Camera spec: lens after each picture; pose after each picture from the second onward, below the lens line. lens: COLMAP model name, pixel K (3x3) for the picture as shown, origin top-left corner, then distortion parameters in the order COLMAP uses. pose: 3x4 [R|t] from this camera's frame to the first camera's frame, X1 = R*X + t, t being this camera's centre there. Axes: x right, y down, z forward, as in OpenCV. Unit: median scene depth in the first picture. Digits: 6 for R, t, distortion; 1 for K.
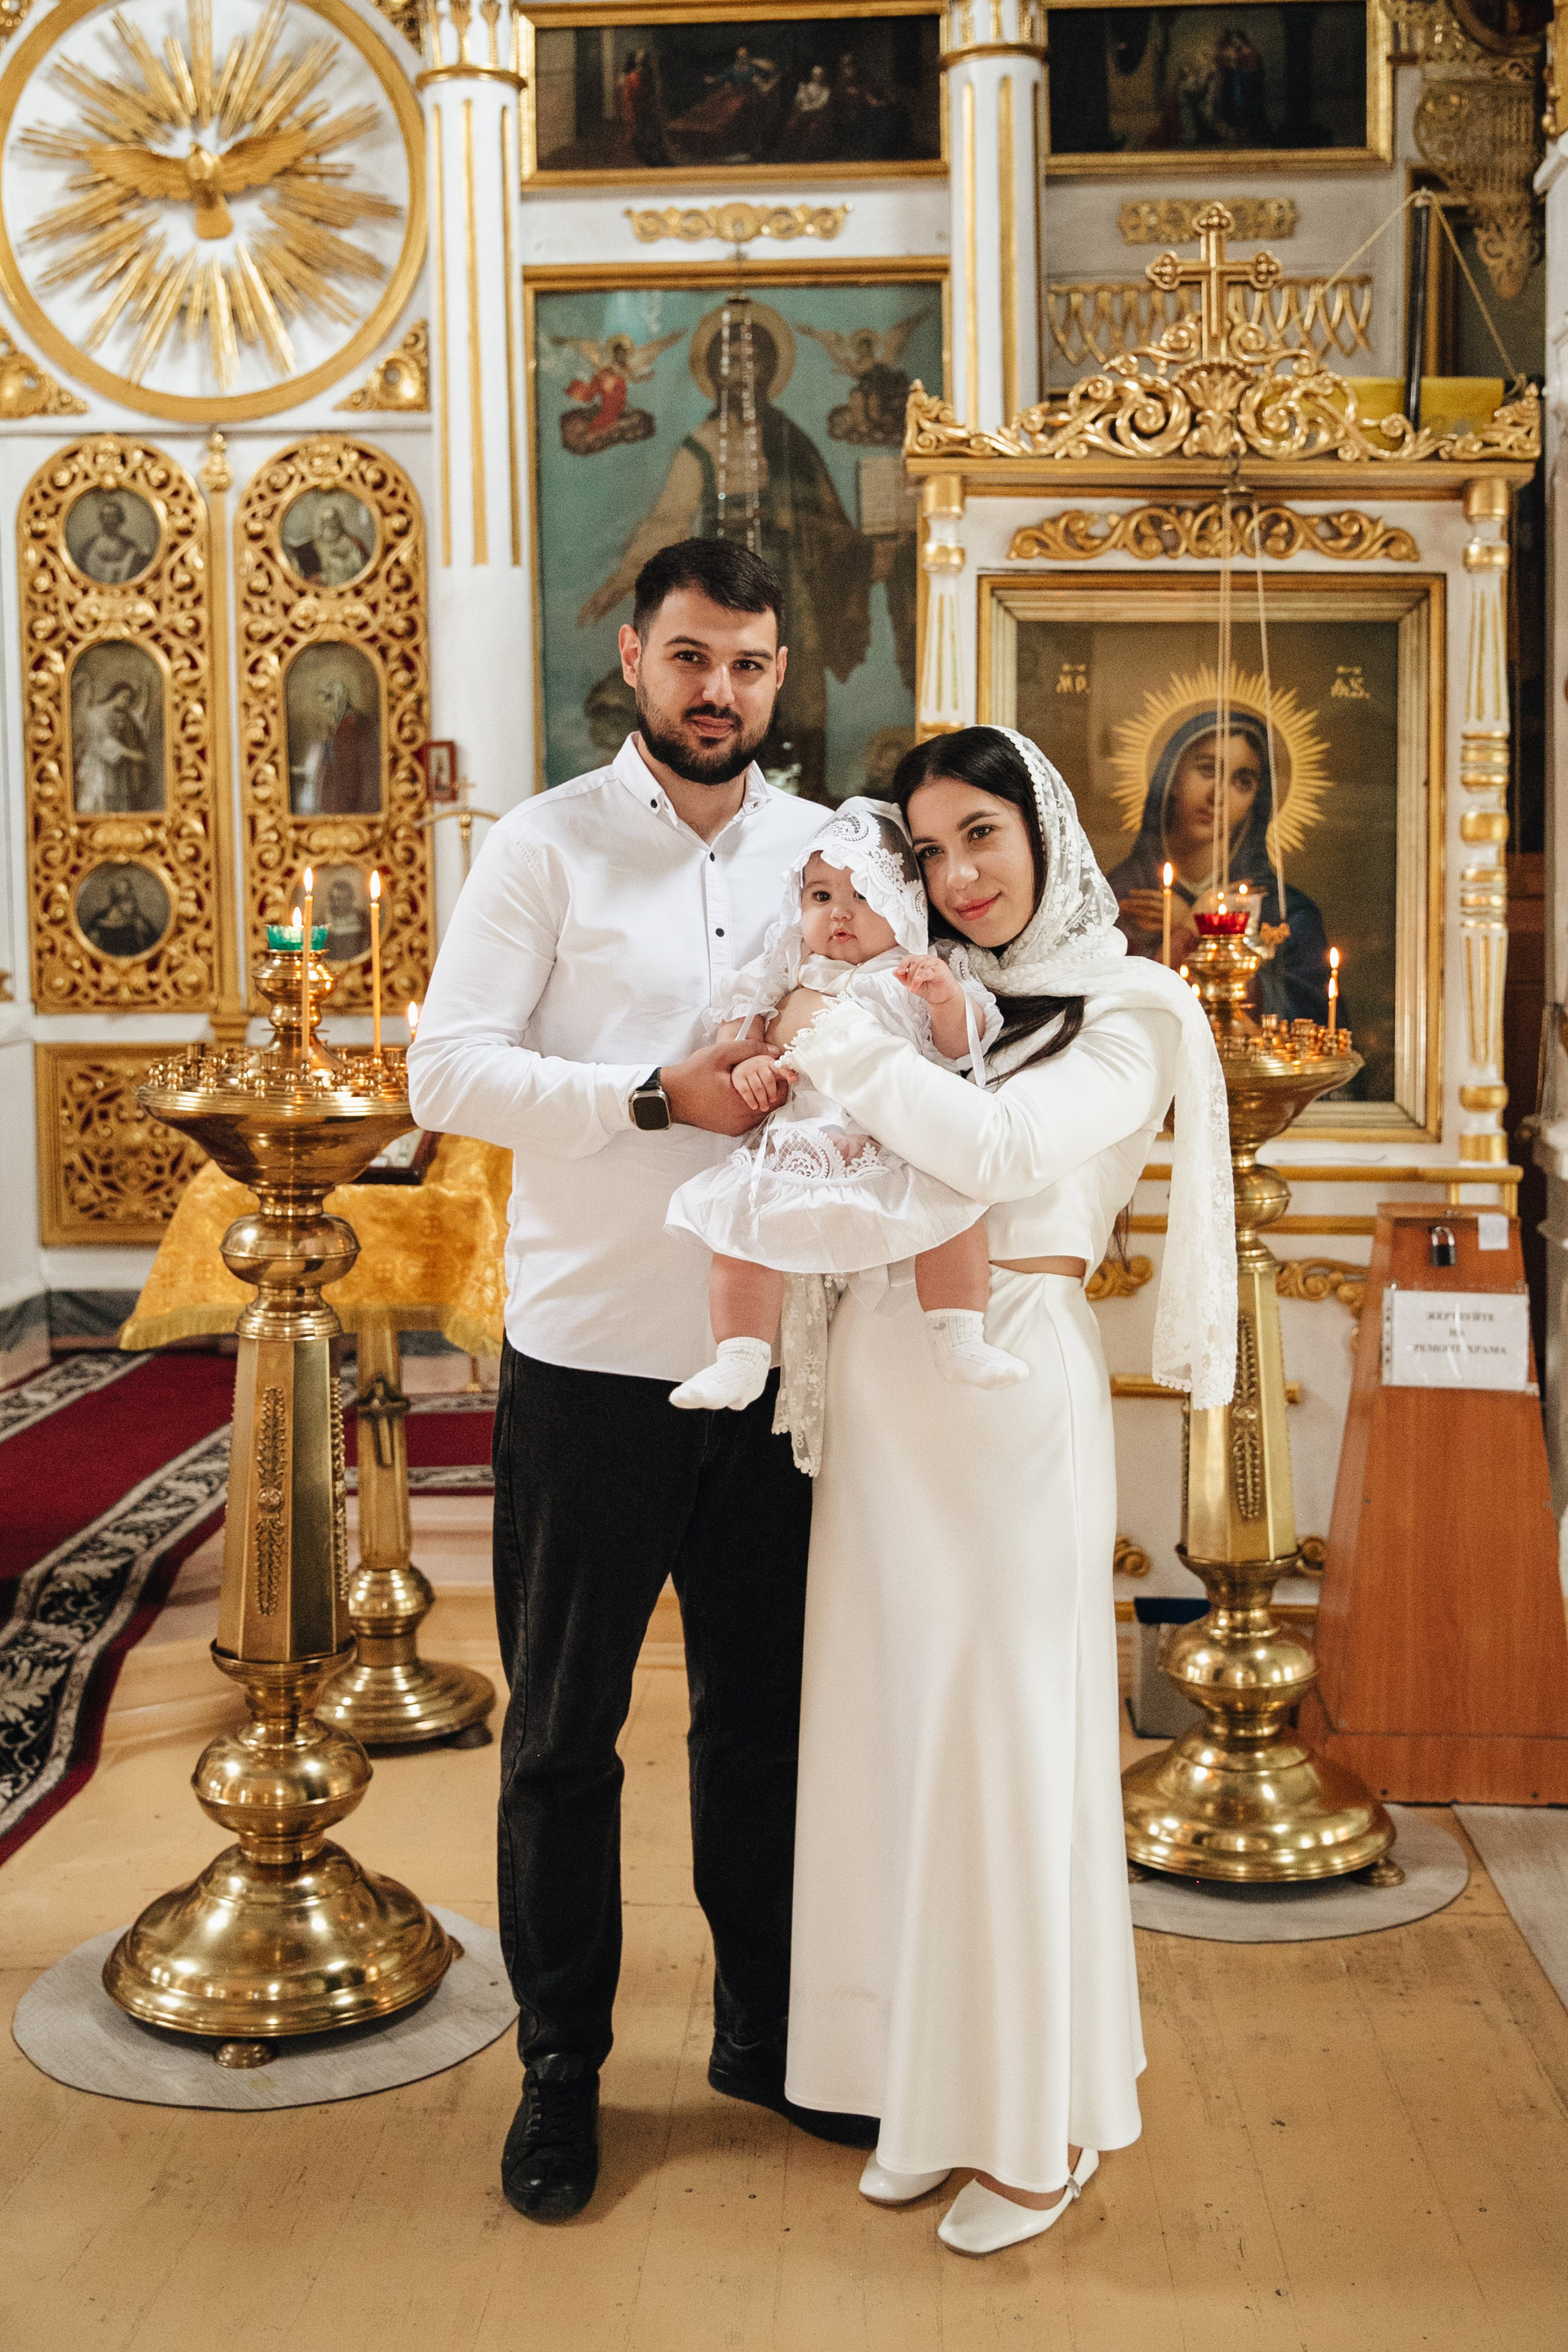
lens RADIAL K [[2650.4, 0, 805.5], [0, 2650.4, 1026.3], [0, 0, 1]] dist [-0.019351, 0.101298]
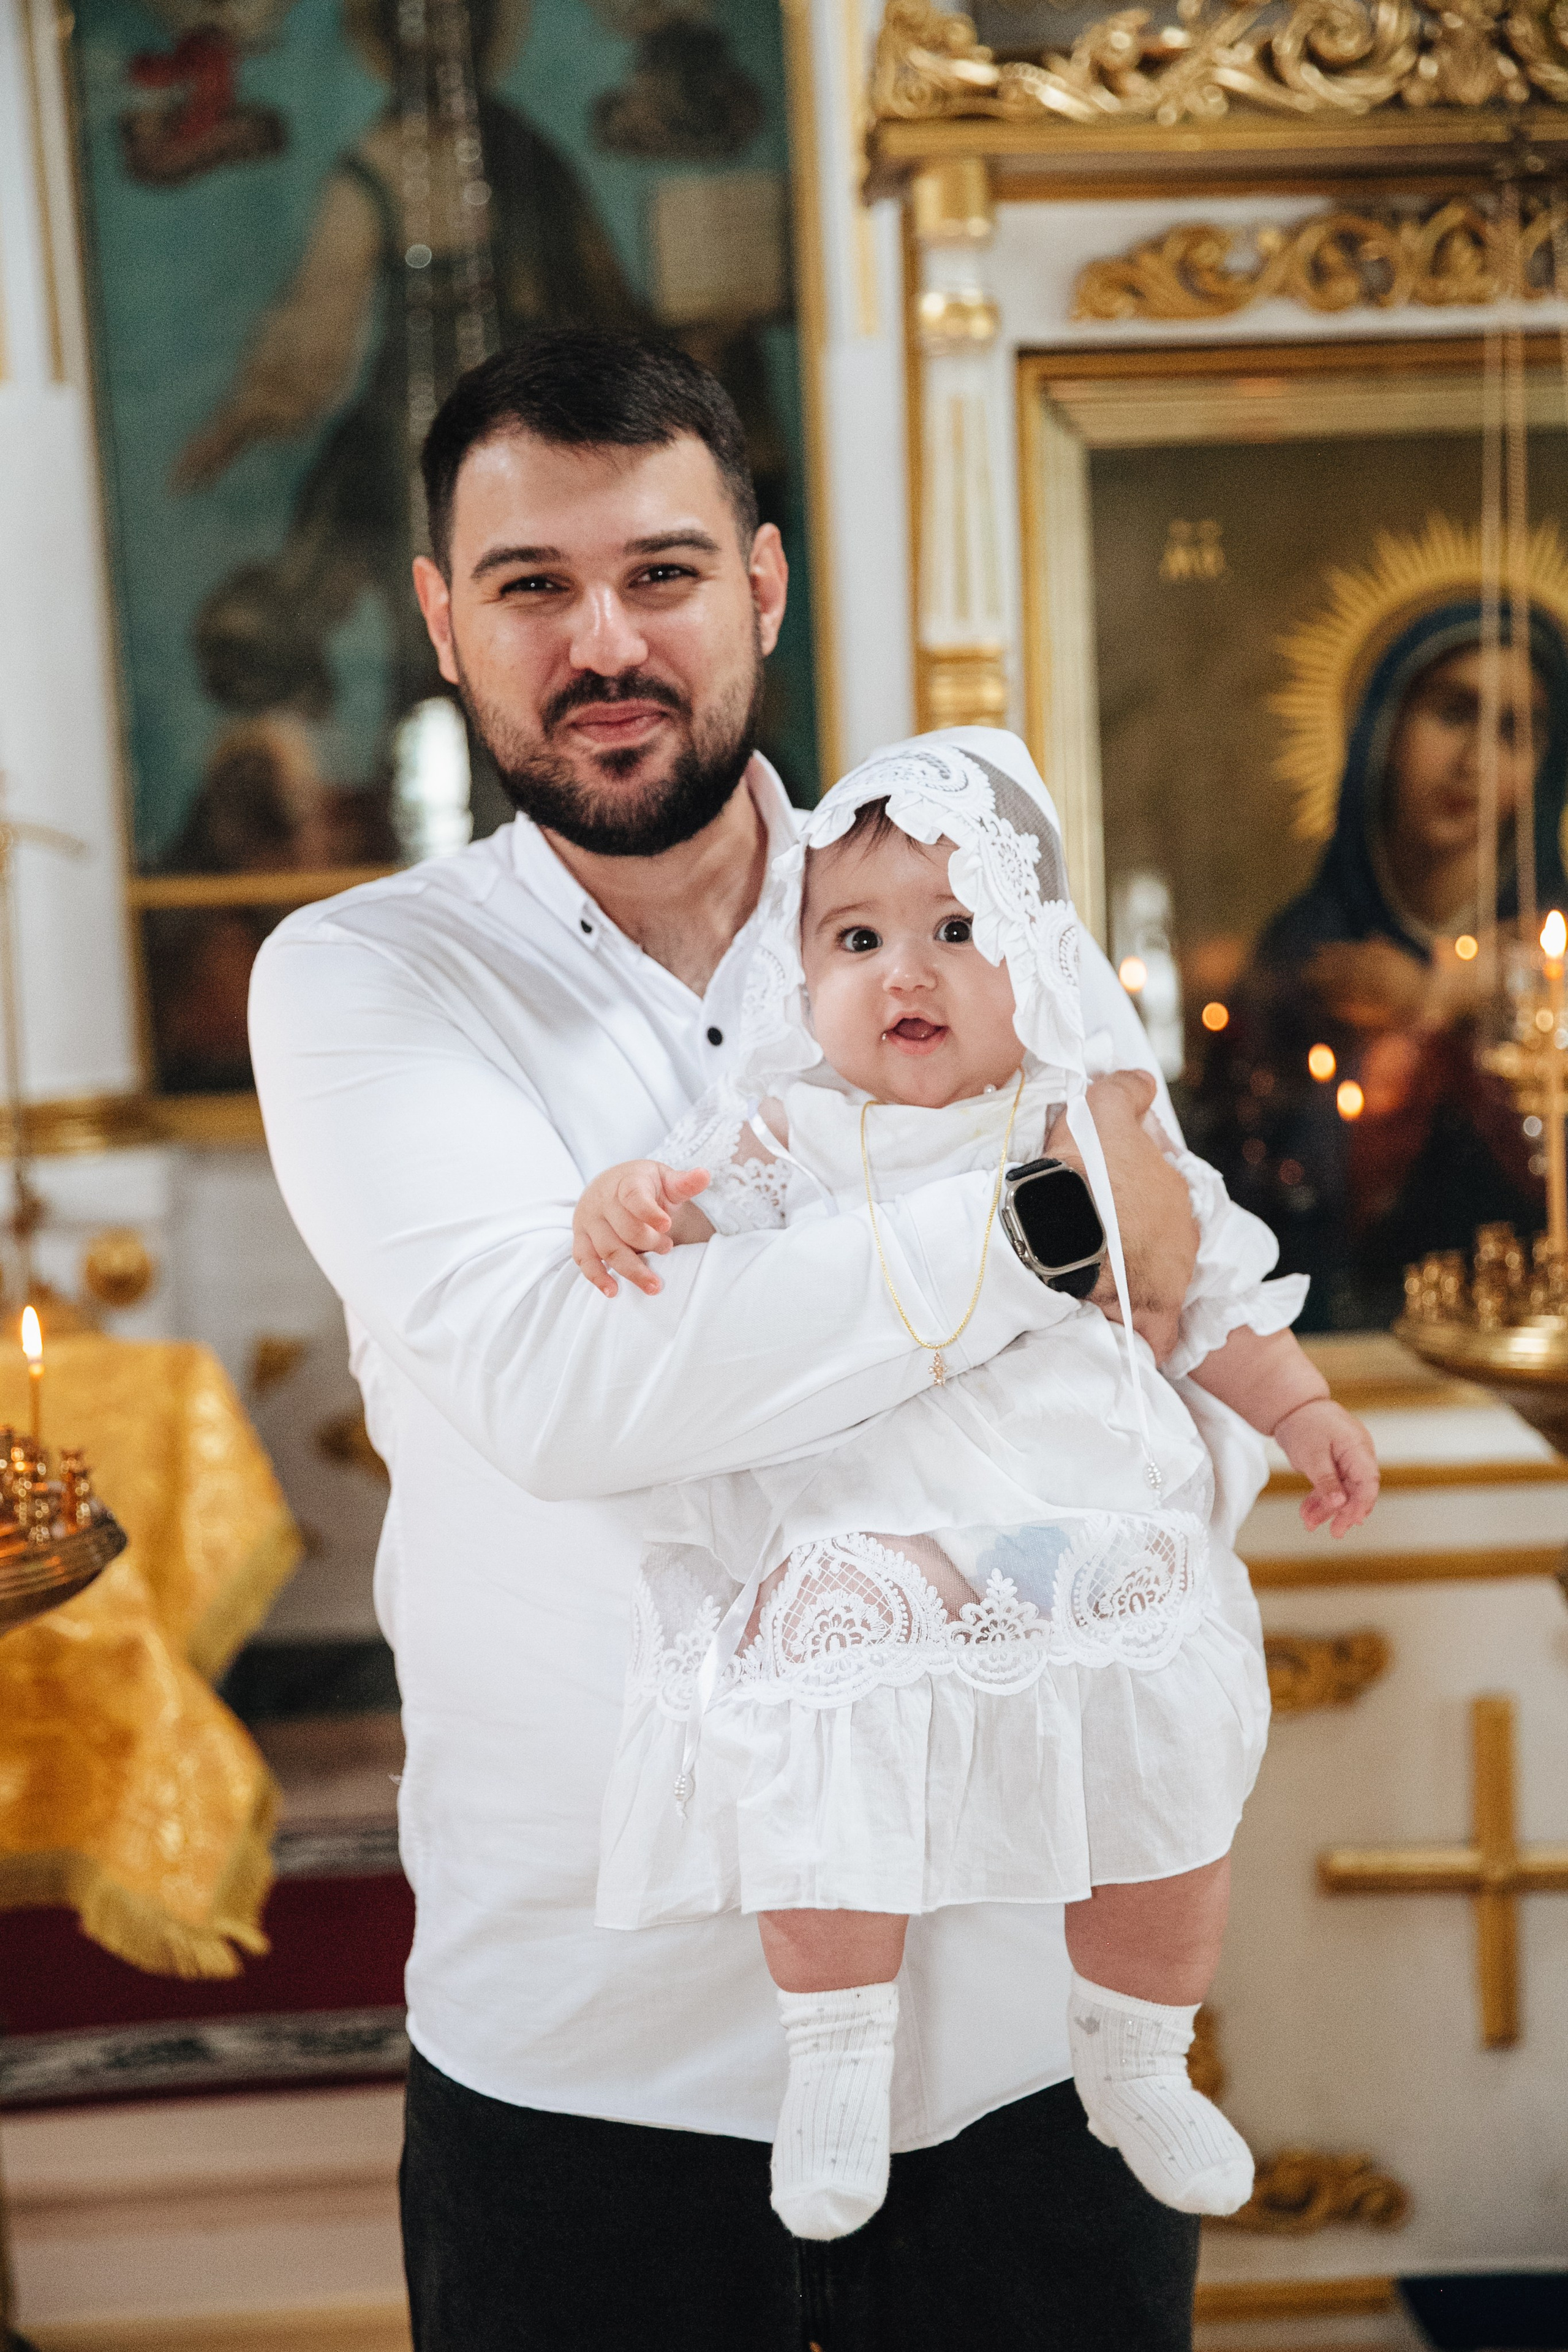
lens RADIAL K [[3716.3, 0, 784.0], [0, 3716.3, 1176.0], [0, 0, 1]] dist [0.146417, 0.012903]
pose [[0.994183, -0.047931, 0.096452, -0.040096], [0.045191, 0.998516, 0.030400, -0.022452], [-0.097766, -0.025864, 0.994873, 0.178220]]
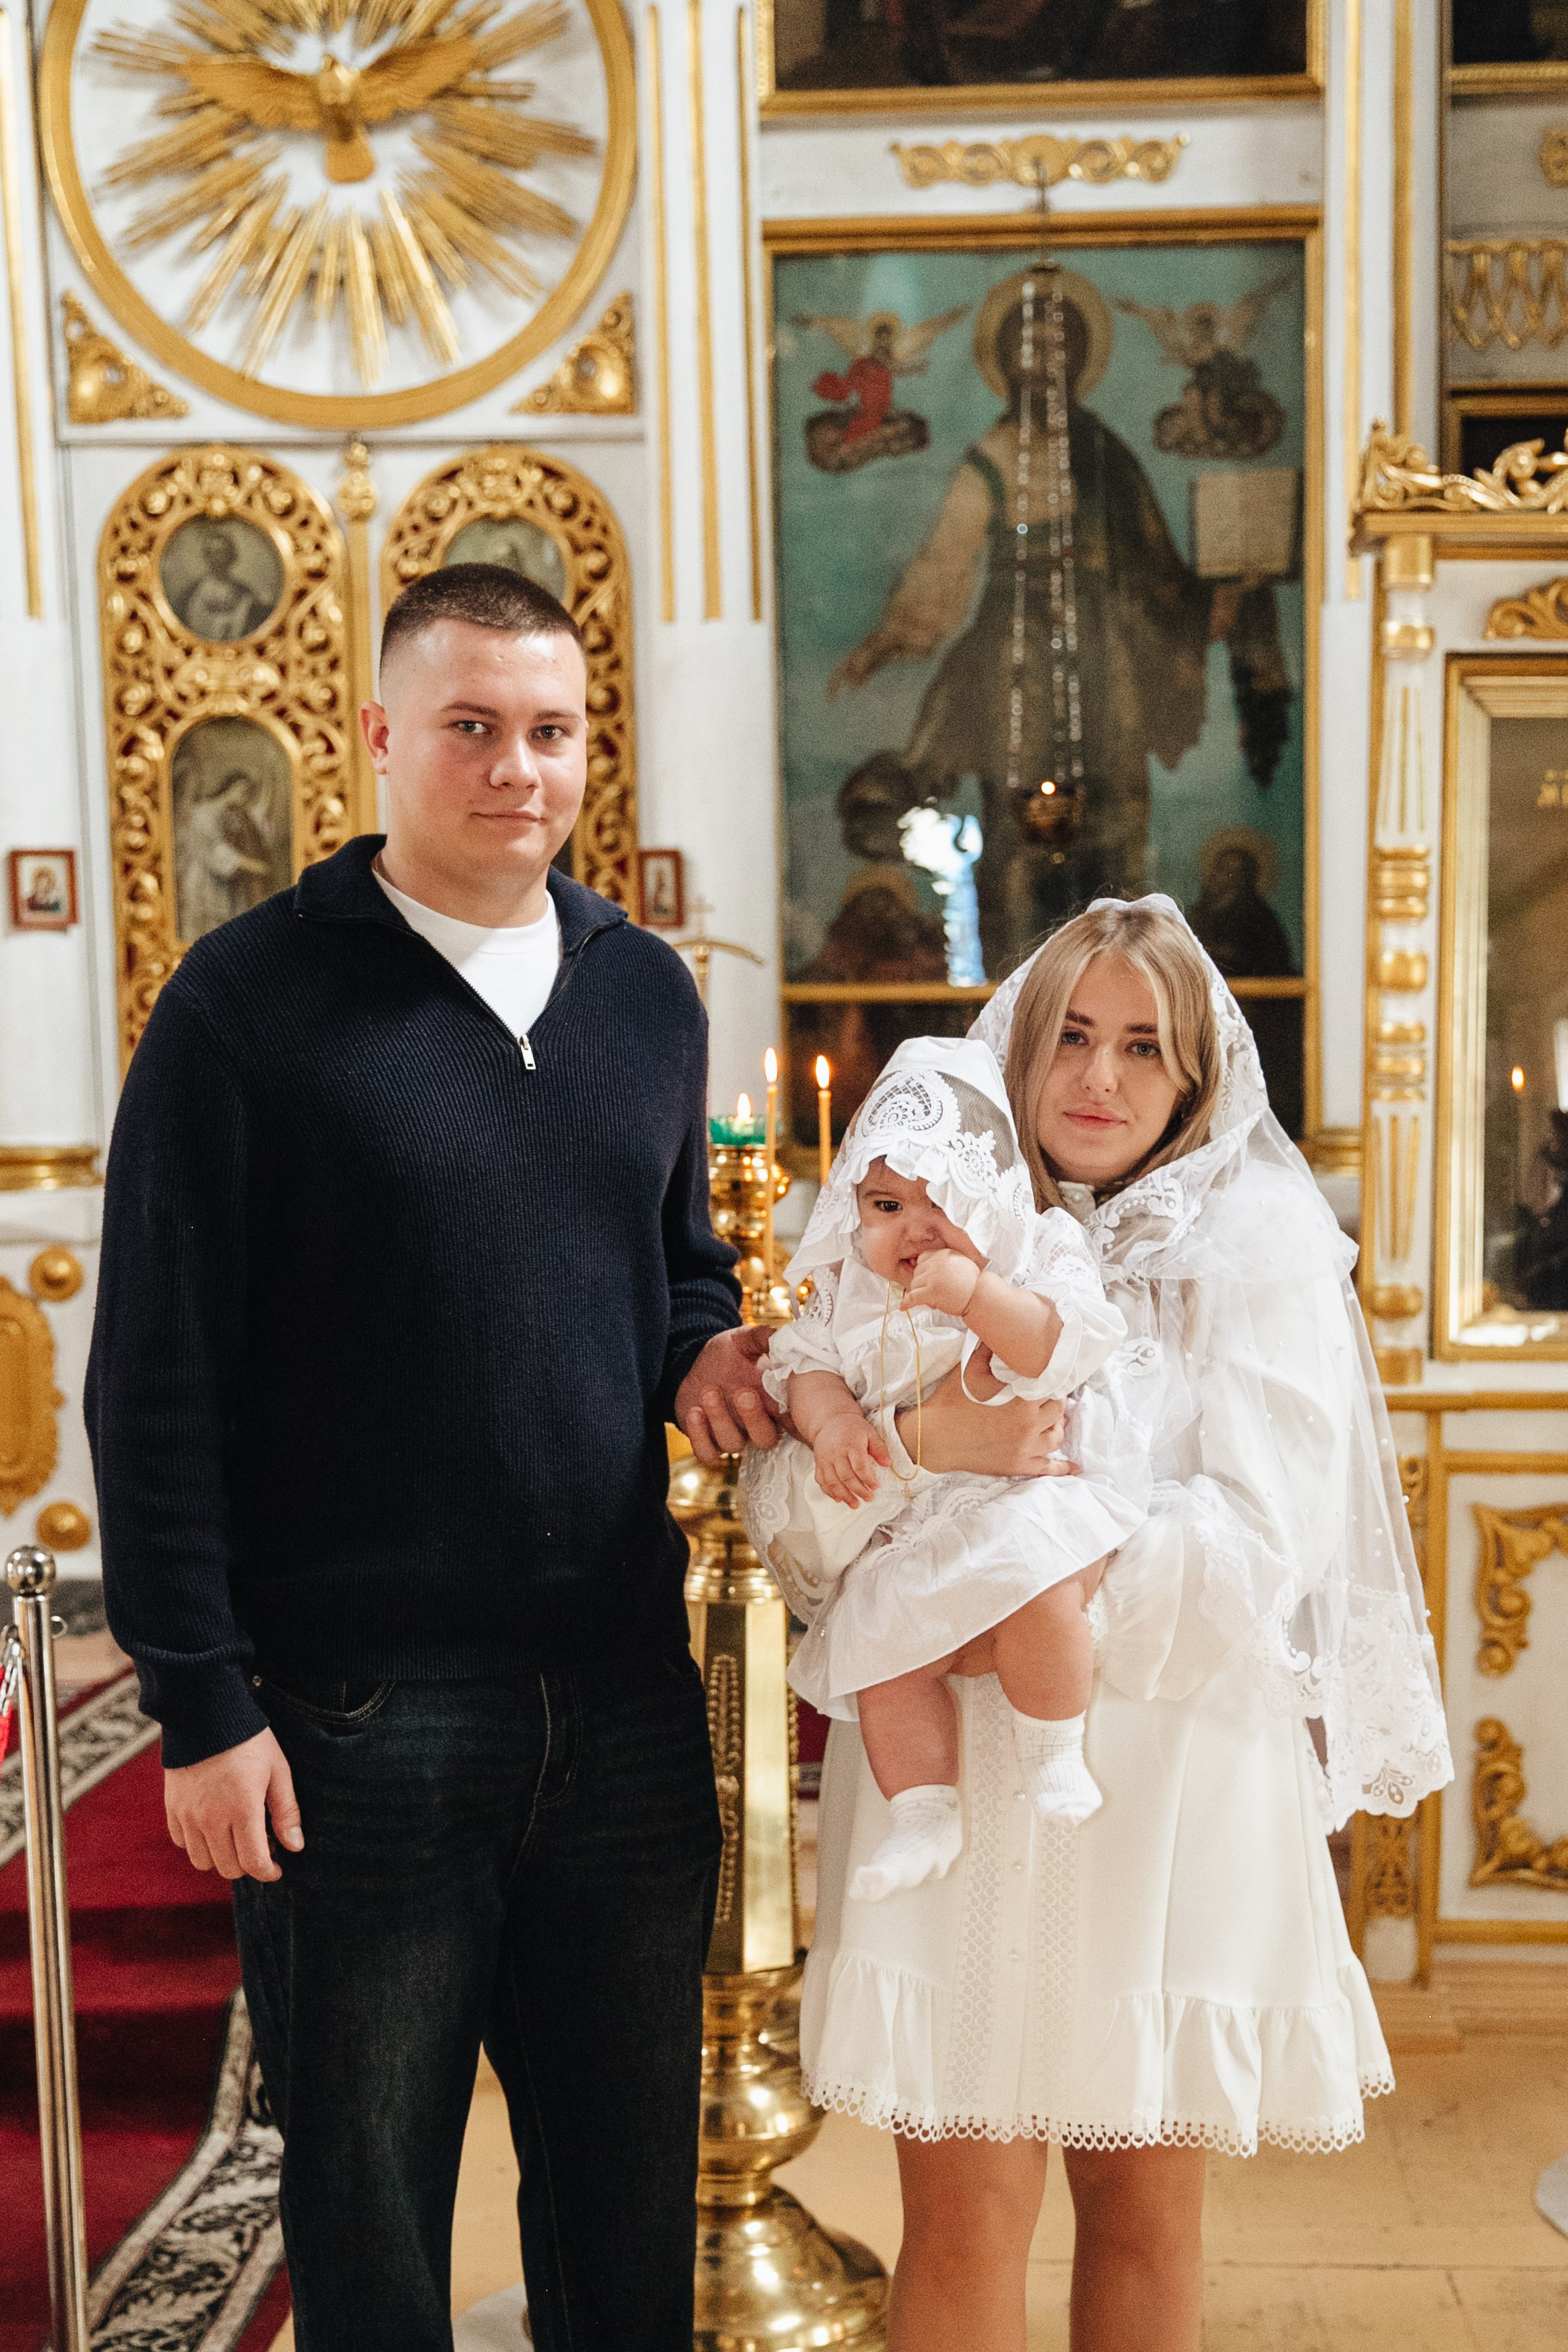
lens RADIAL K [[3642.8, 0, 879.1], [0, 3642.8, 1455.7], [0, 0, 1]] dist [0.029170, 0.122527]
pose [[0.999995, -0.002864, -0.001183, -0.071606], [0.002942, 0.997430, 0.071590, -0.006304], [0.000975, -0.071594, 0.997433, -0.082668]]
